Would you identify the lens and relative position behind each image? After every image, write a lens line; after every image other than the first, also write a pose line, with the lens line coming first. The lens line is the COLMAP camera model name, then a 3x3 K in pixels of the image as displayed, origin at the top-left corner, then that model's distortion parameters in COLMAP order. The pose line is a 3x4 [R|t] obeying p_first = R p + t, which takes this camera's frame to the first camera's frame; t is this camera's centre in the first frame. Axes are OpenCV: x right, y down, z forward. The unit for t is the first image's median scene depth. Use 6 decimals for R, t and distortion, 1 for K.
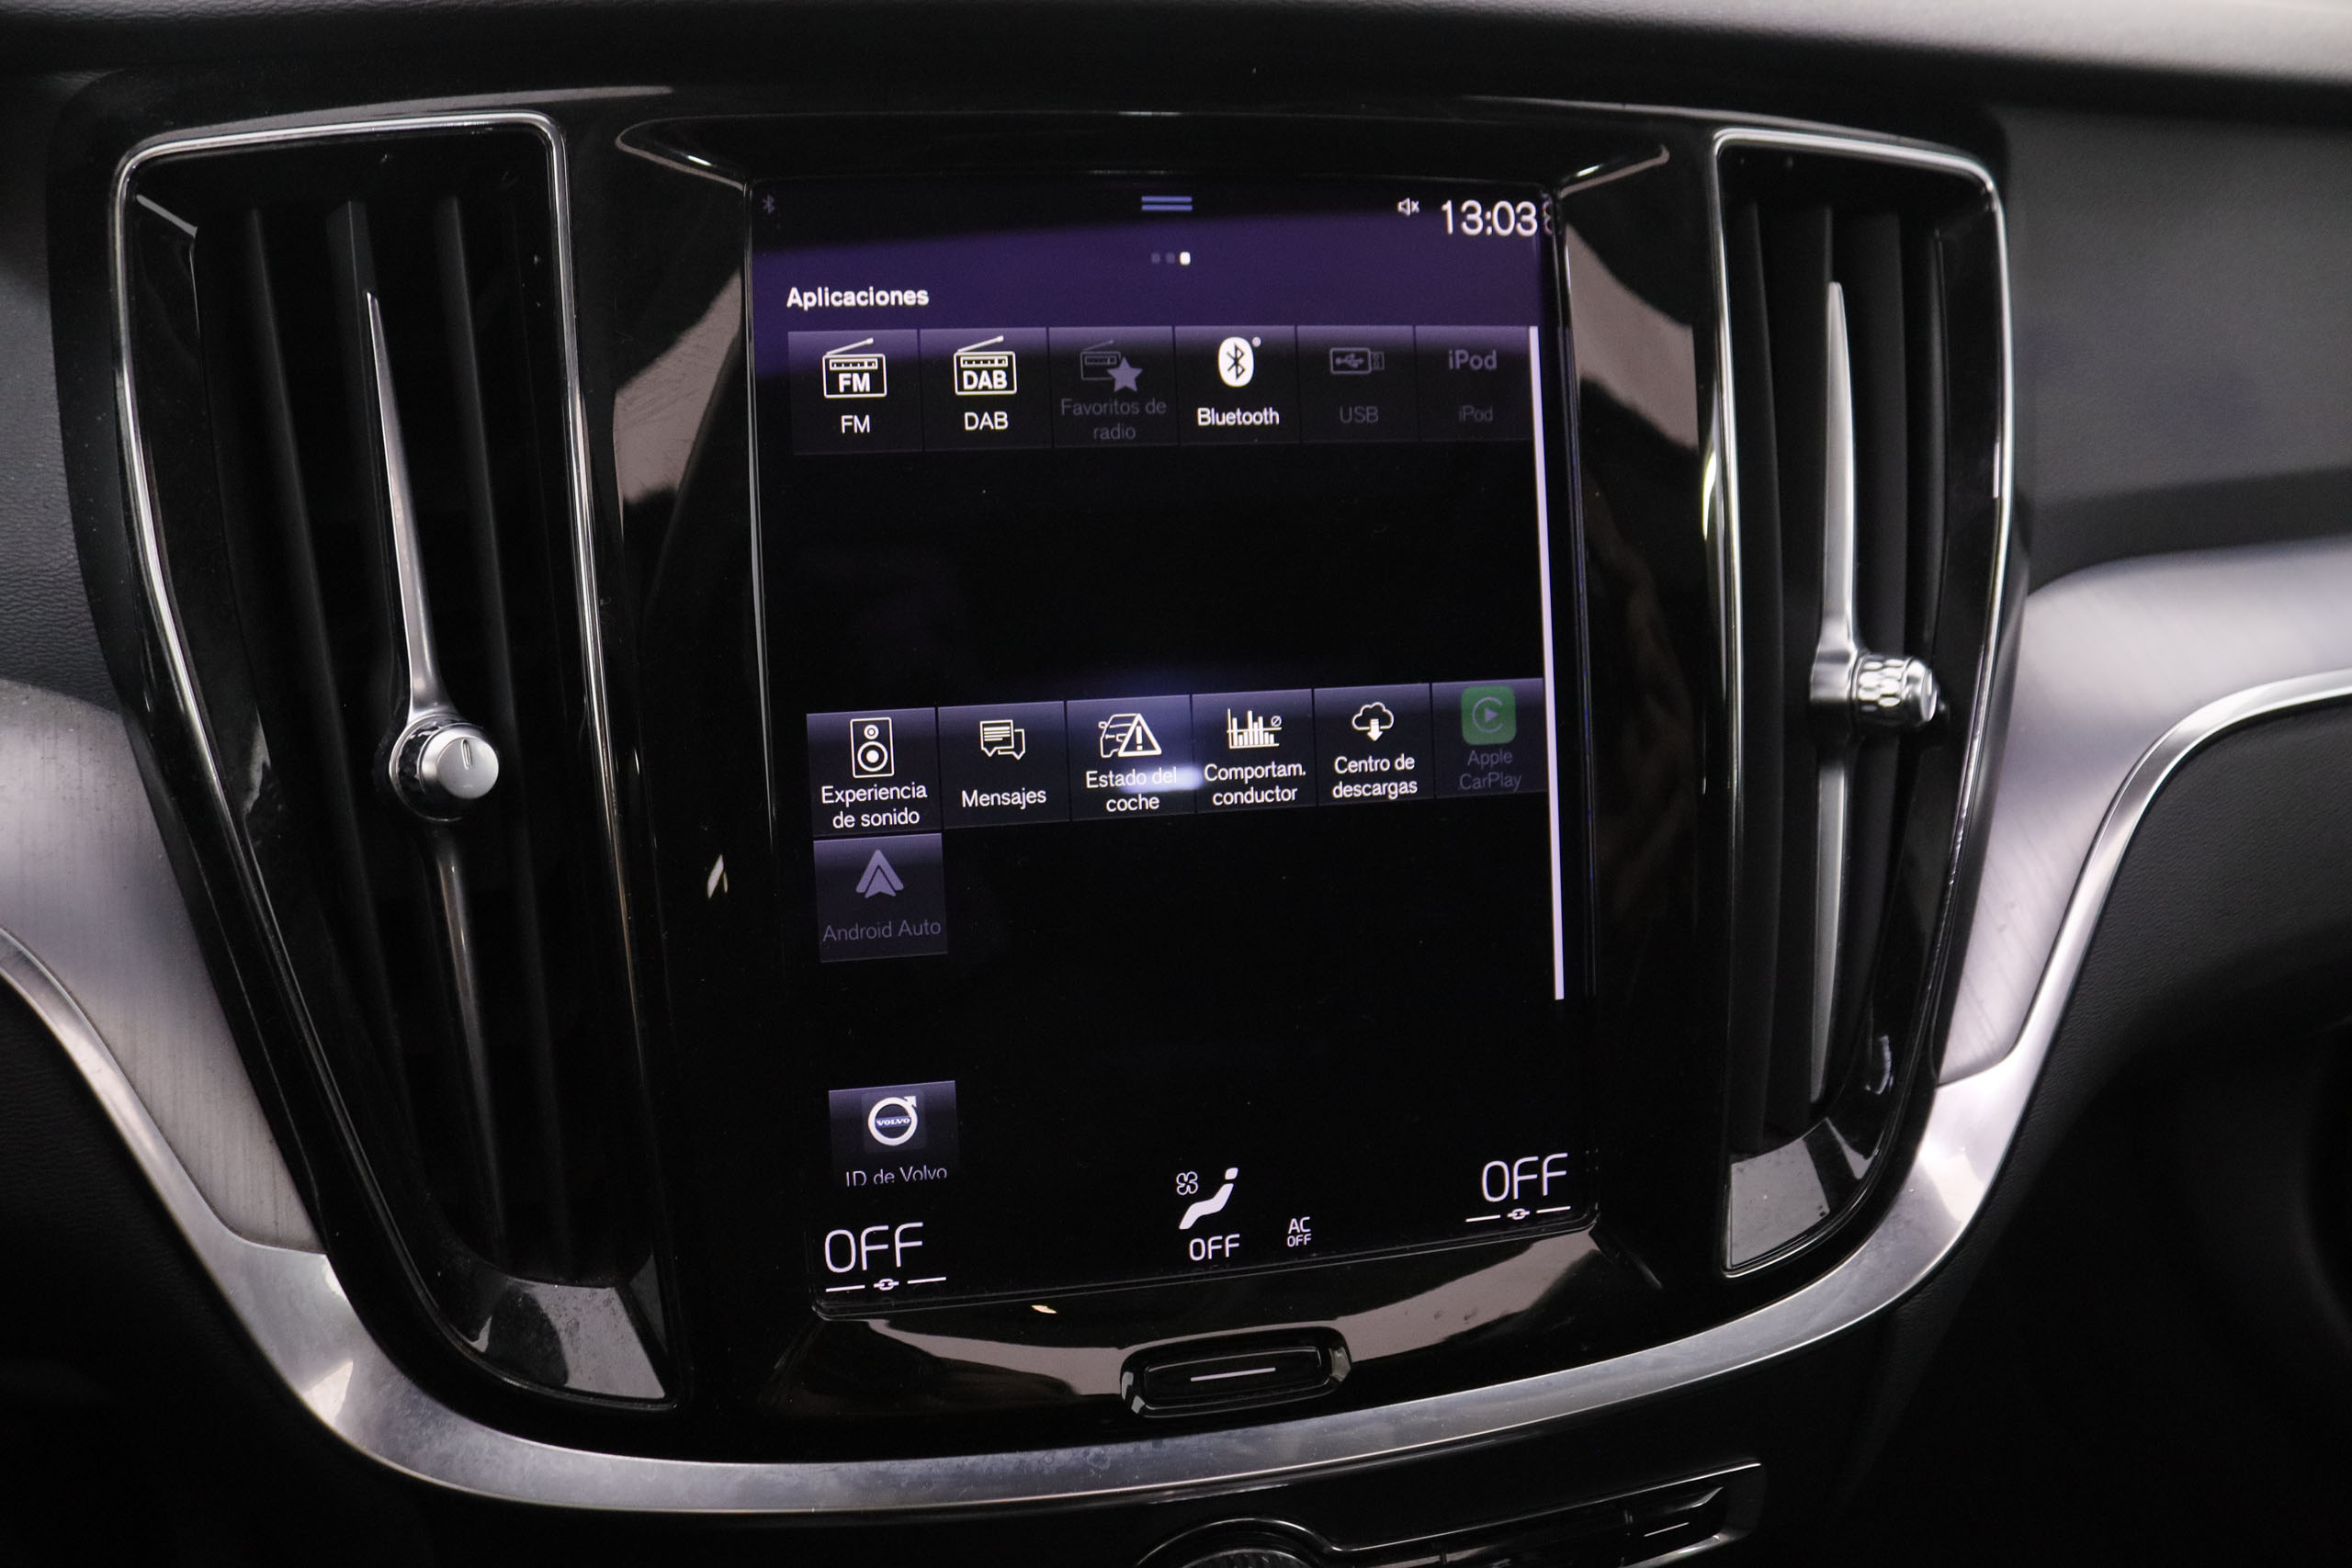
lens RADIAL K [[1953.3, 0, 1176.0], [0, 1953.3, 784.0], [0, 0, 1]] dist [-0.136888, 0.011683]
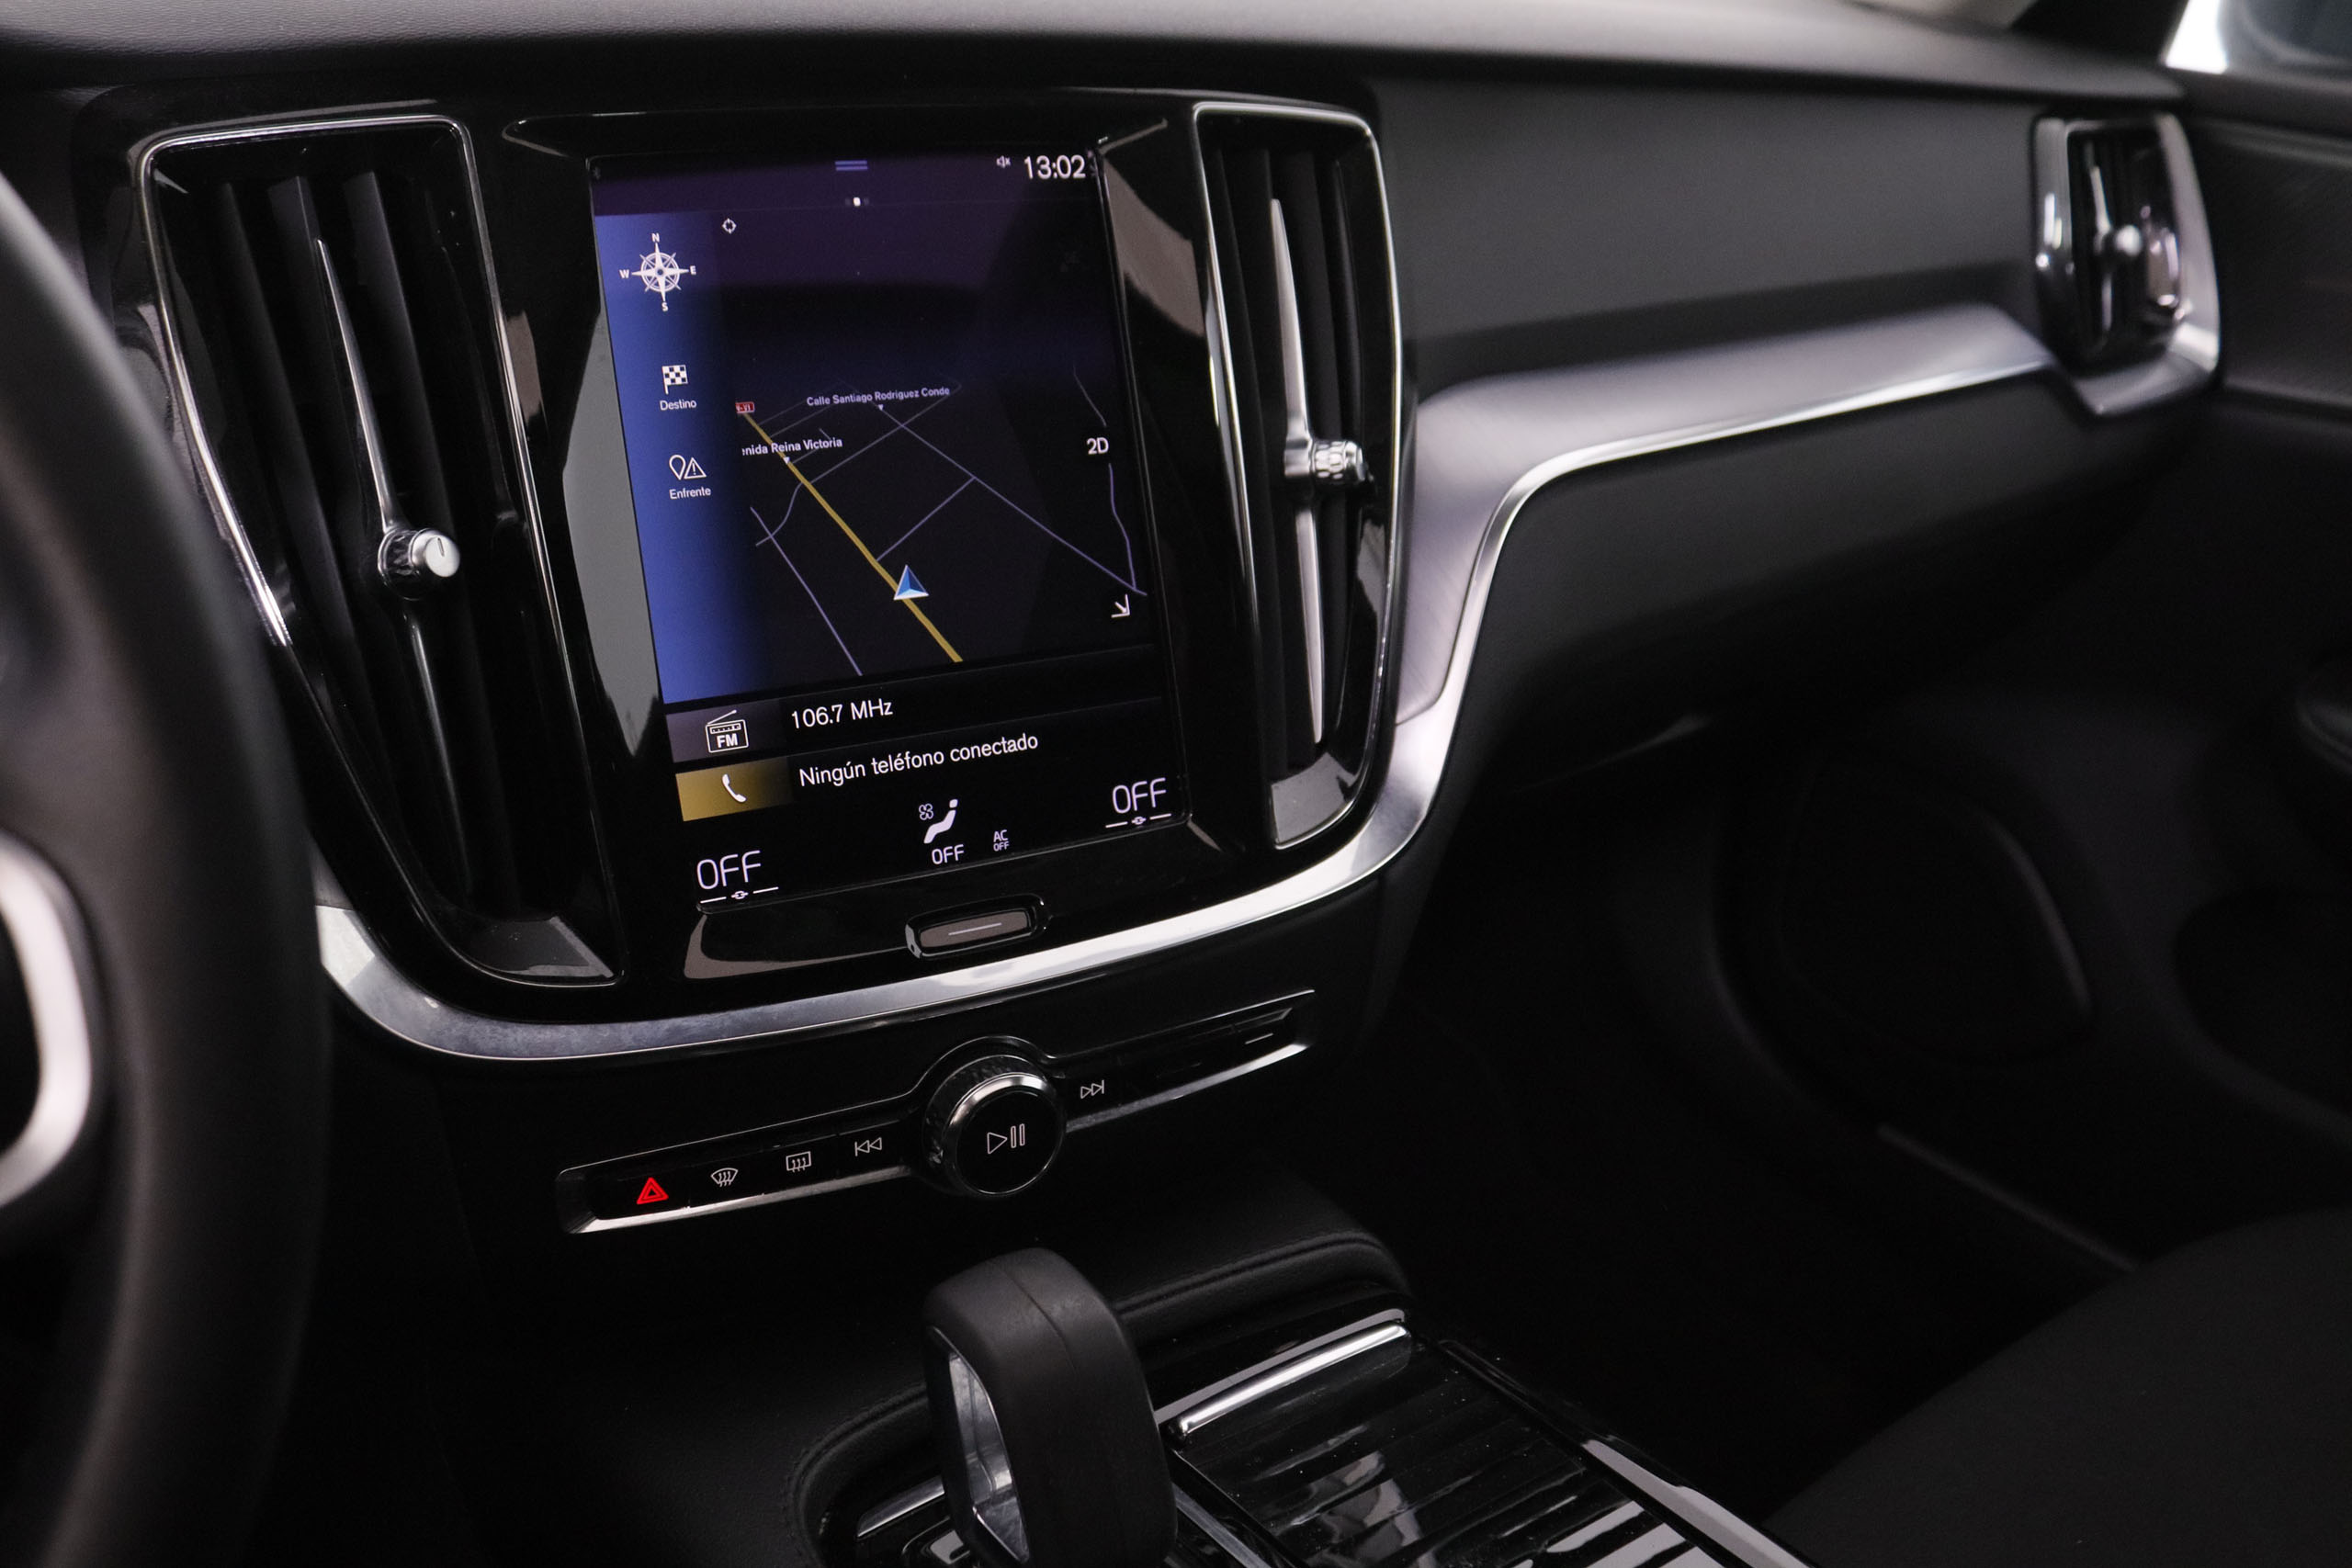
lens RADIAL K [[2203.2, 0, 1178.1], [0, 2203.2, 819.9], [0, 0, 1]] dist [-0.191881, 0.119276]
pose [[0.953164, -0.106587, 0.283050, -0.283701], [0.104944, 0.994256, 0.021007, 0.193094], [-0.283664, 0.009681, 0.958875, -0.664133]]
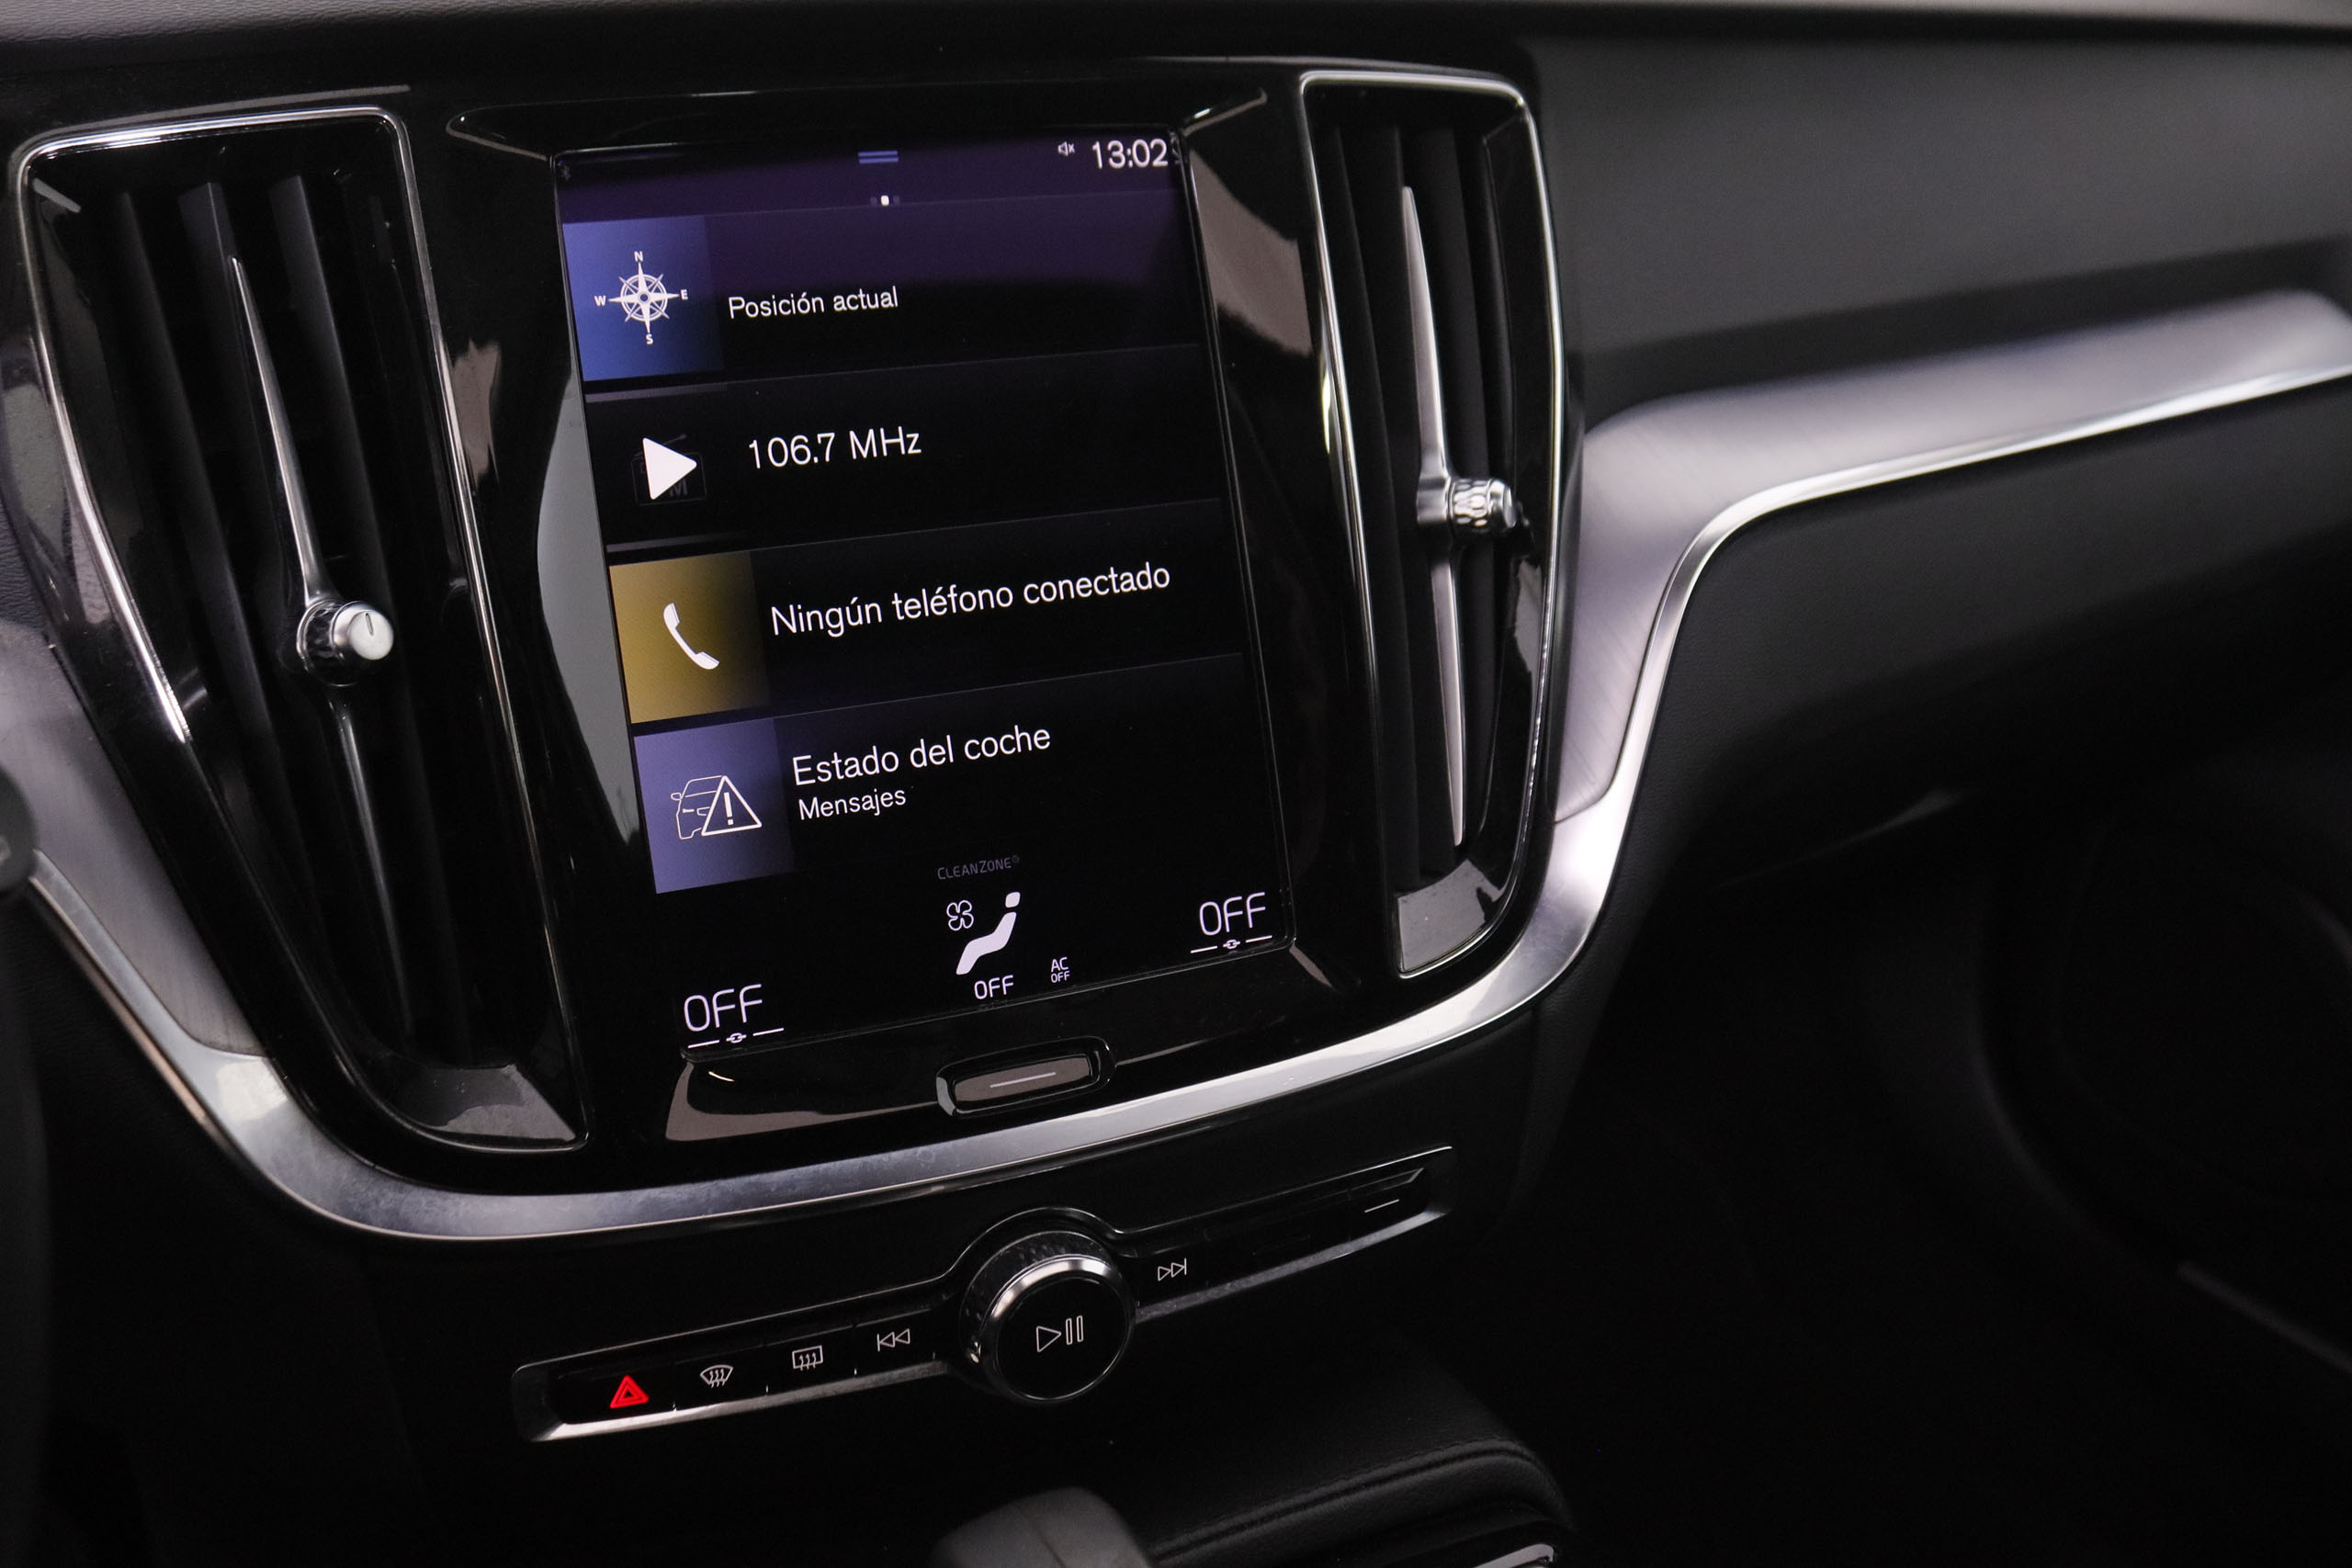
lens RADIAL K [[2395.2, 0, 1176.0], [0, 2395.2, 784.0], [0, 0, 1]] dist [-0.143712, 0.035862]
pose [[0.977544, -0.095908, 0.187641, -0.138578], [0.100971, 0.994734, -0.017589, 0.146704], [-0.184966, 0.036141, 0.982080, -0.515776]]
